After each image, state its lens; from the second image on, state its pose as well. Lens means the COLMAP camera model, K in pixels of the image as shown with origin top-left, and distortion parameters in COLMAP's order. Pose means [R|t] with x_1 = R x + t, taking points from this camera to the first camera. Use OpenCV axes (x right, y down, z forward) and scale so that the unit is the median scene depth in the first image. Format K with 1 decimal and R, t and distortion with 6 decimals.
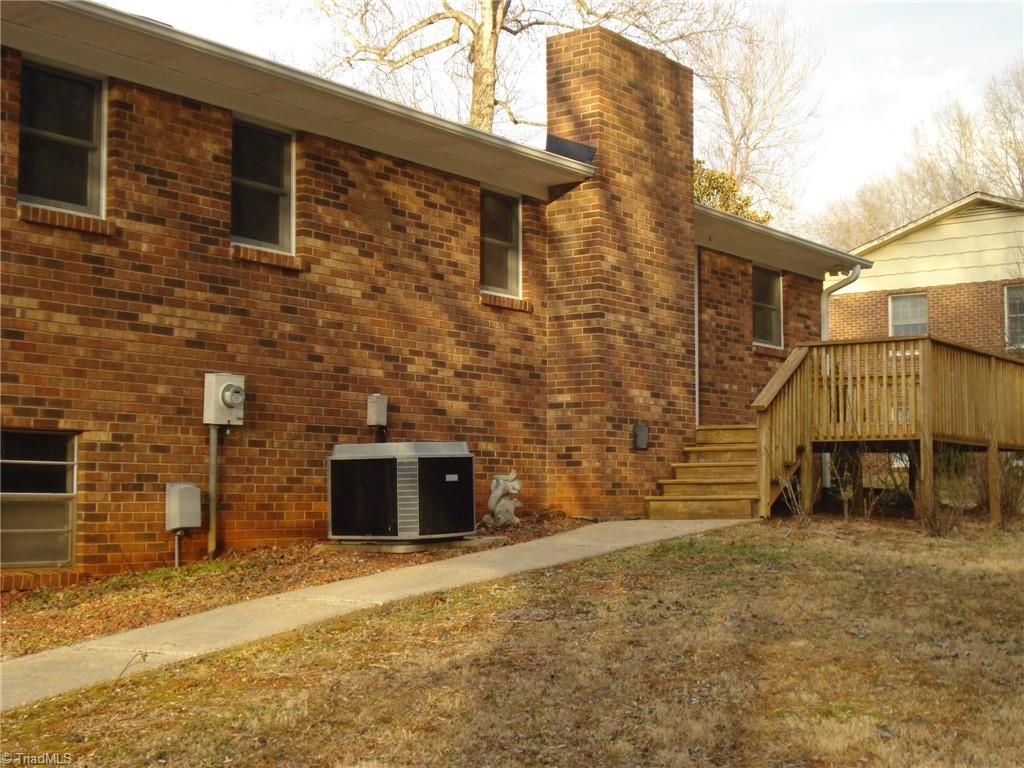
lens RADIAL K [[1461.8, 0, 512.3], [0, 1461.8, 390.8], [0, 0, 1]] dist [0.033080, 0.000000]
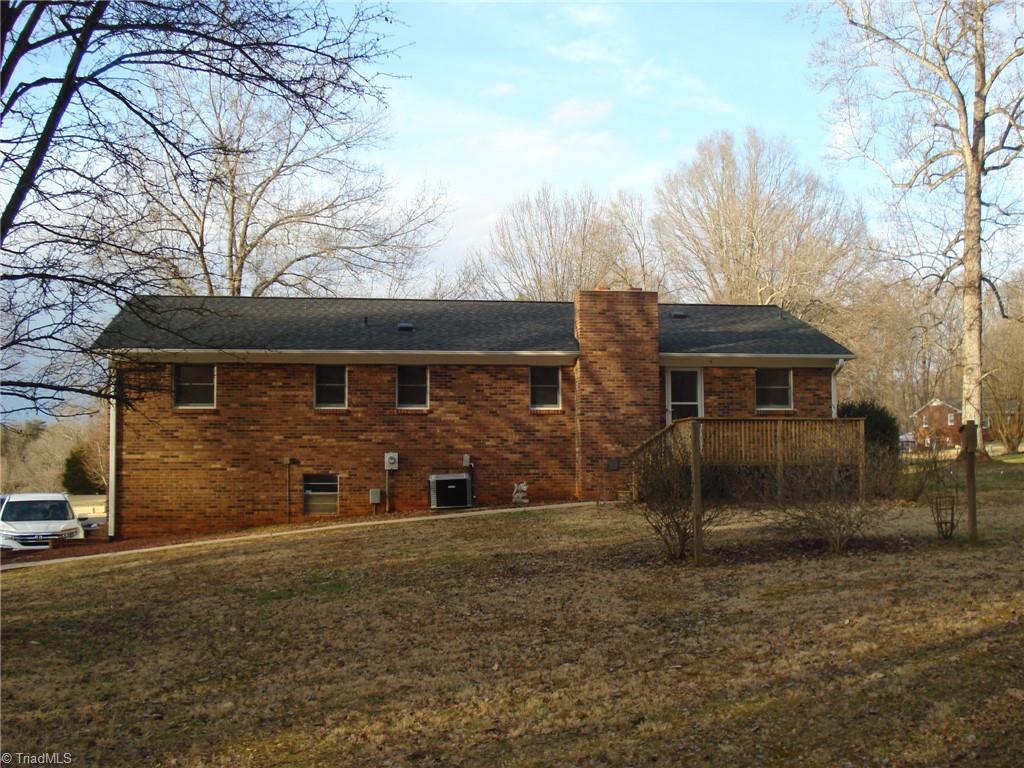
lens RADIAL K [[1158.1, 0, 511.7], [0, 1158.1, 379.7], [0, 0, 1]] dist [-0.100746, 0.000000]
pose [[0.705814, -0.062104, -0.705670, 1.504997], [0.060530, 0.997794, -0.027270, -0.073443], [0.705806, -0.023467, 0.708016, -0.465670]]
